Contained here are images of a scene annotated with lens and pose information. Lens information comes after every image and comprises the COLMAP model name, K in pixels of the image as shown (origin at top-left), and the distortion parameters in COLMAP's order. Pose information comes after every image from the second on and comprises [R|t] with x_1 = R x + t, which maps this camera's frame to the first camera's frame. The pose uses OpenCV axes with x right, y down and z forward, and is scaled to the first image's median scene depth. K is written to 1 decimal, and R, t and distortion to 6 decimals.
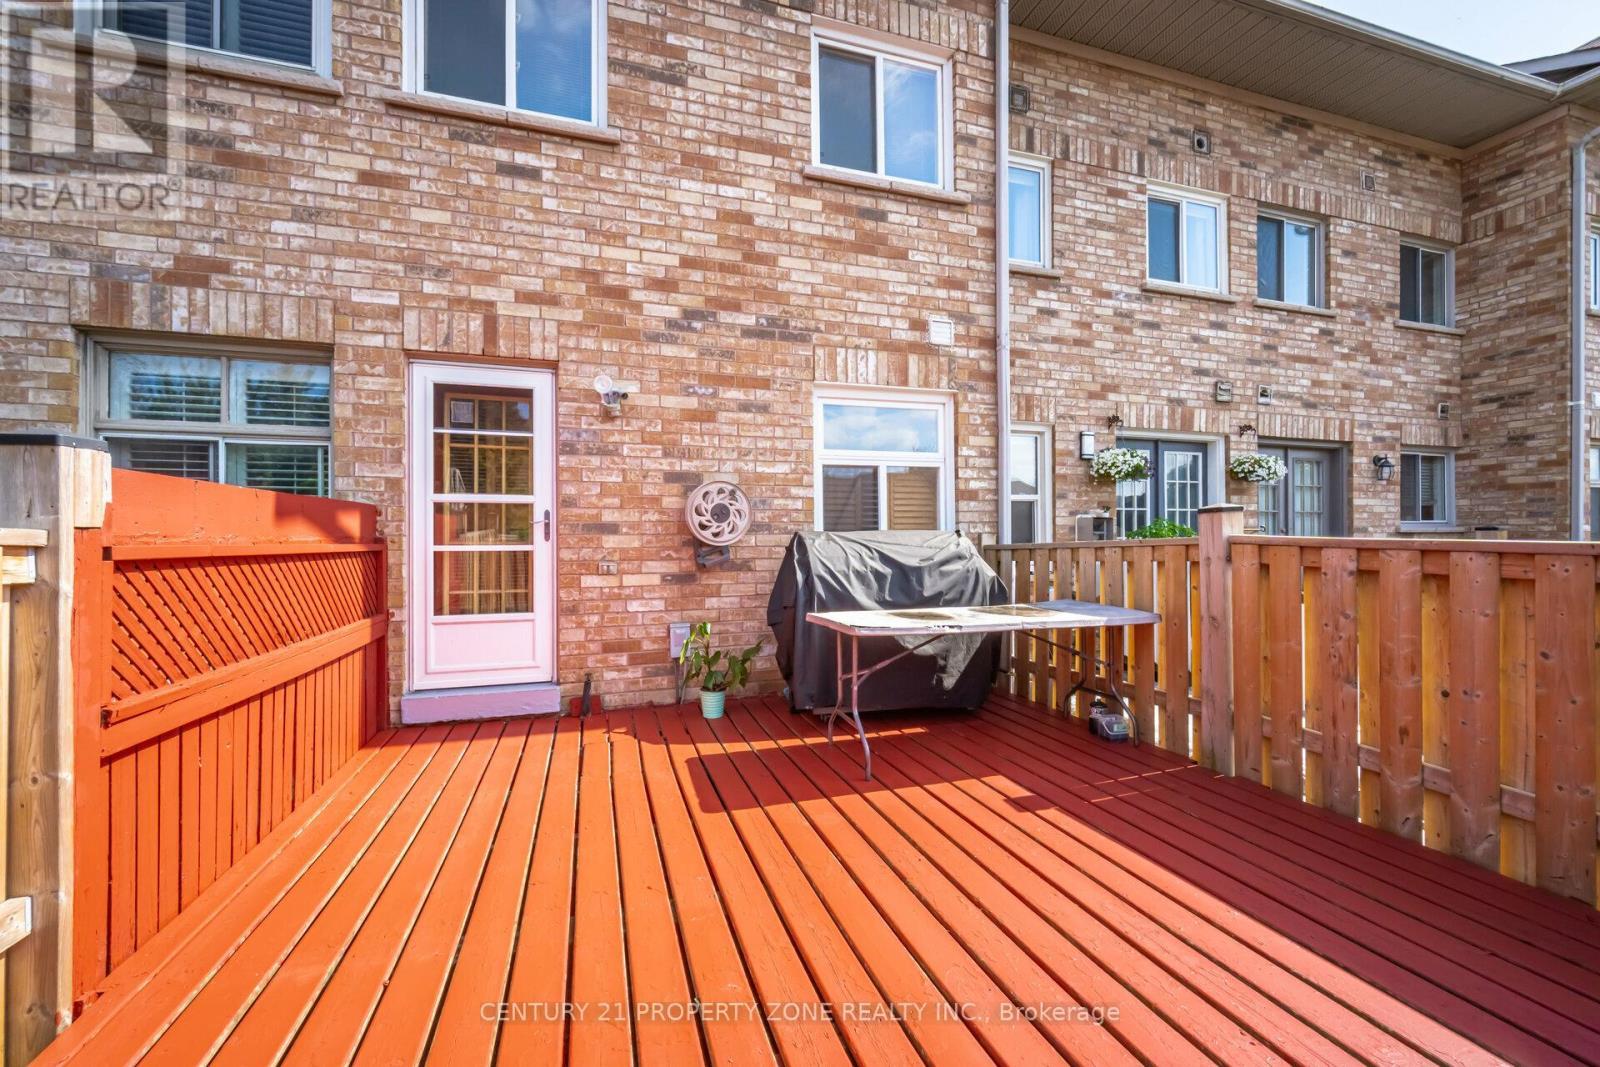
lens RADIAL K [[658.2, 0, 800.0], [0, 658.2, 533.5], [0, 0, 1]] dist [0.002752, -0.000430]
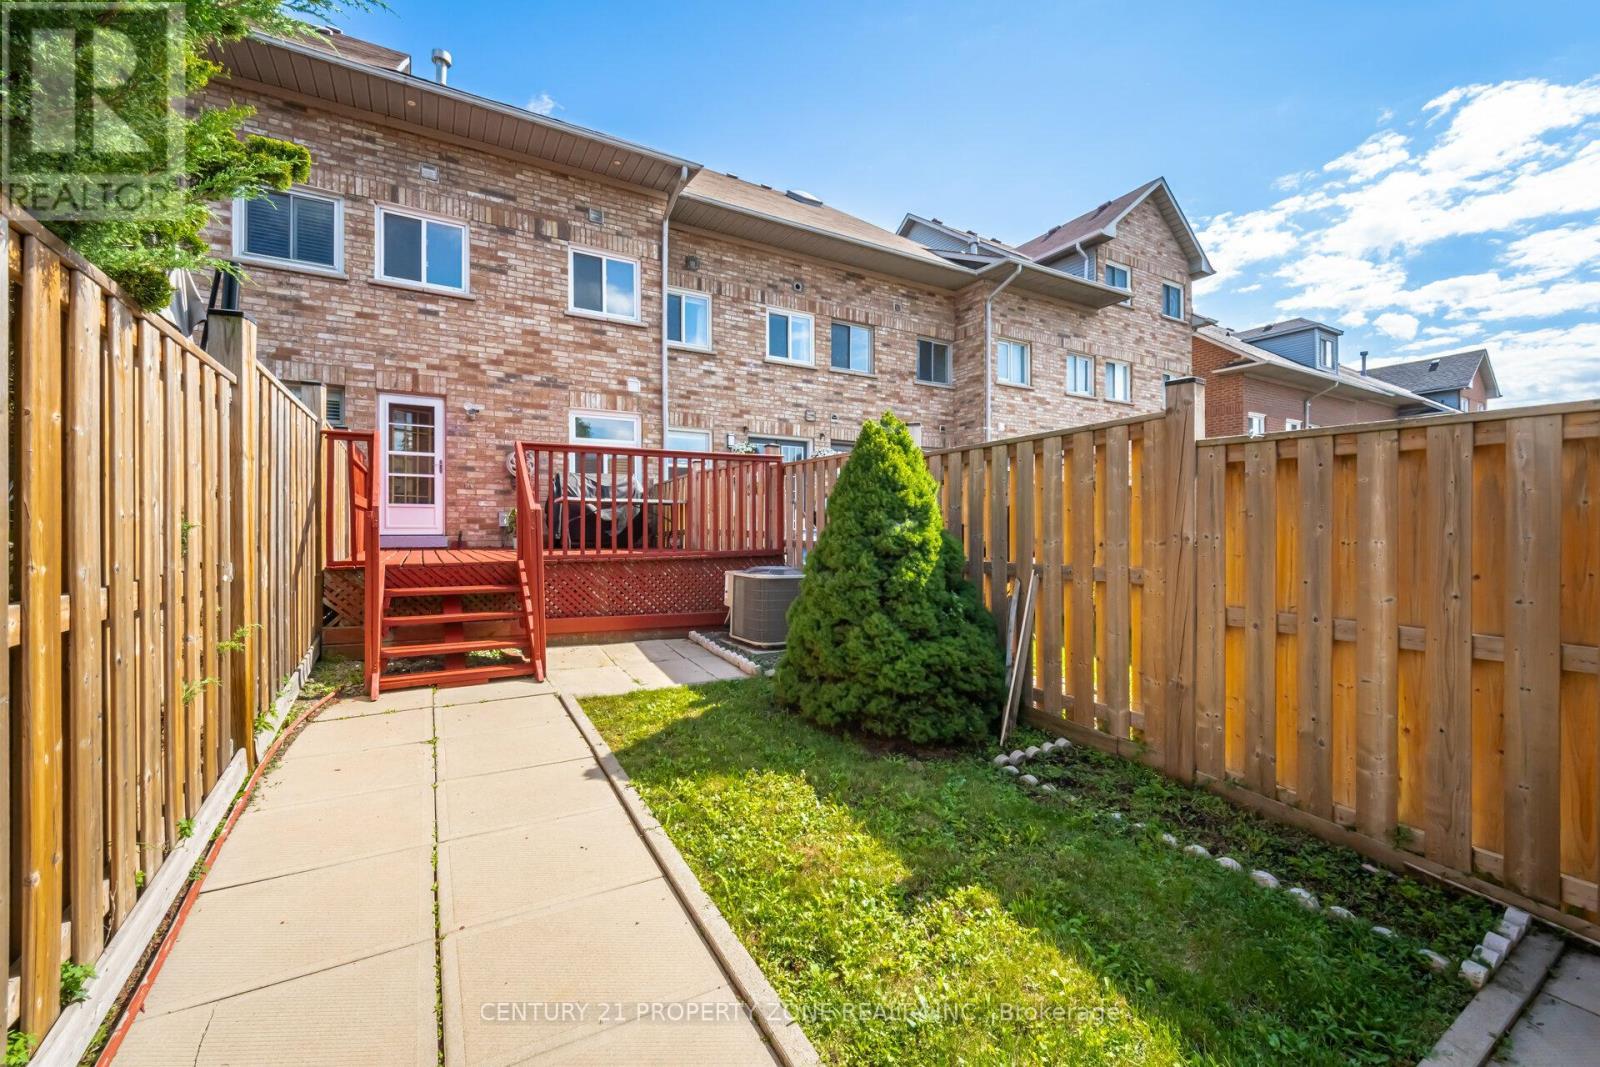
lens RADIAL K [[658.2, 0, 800.0], [0, 658.2, 533.5], [0, 0, 1]] dist [0.002752, -0.000430]
pose [[0.979301, 0.003856, 0.202372, 0.347959], [-0.005435, 0.999959, 0.007246, 0.182471], [-0.202336, -0.008196, 0.979282, -1.387161]]
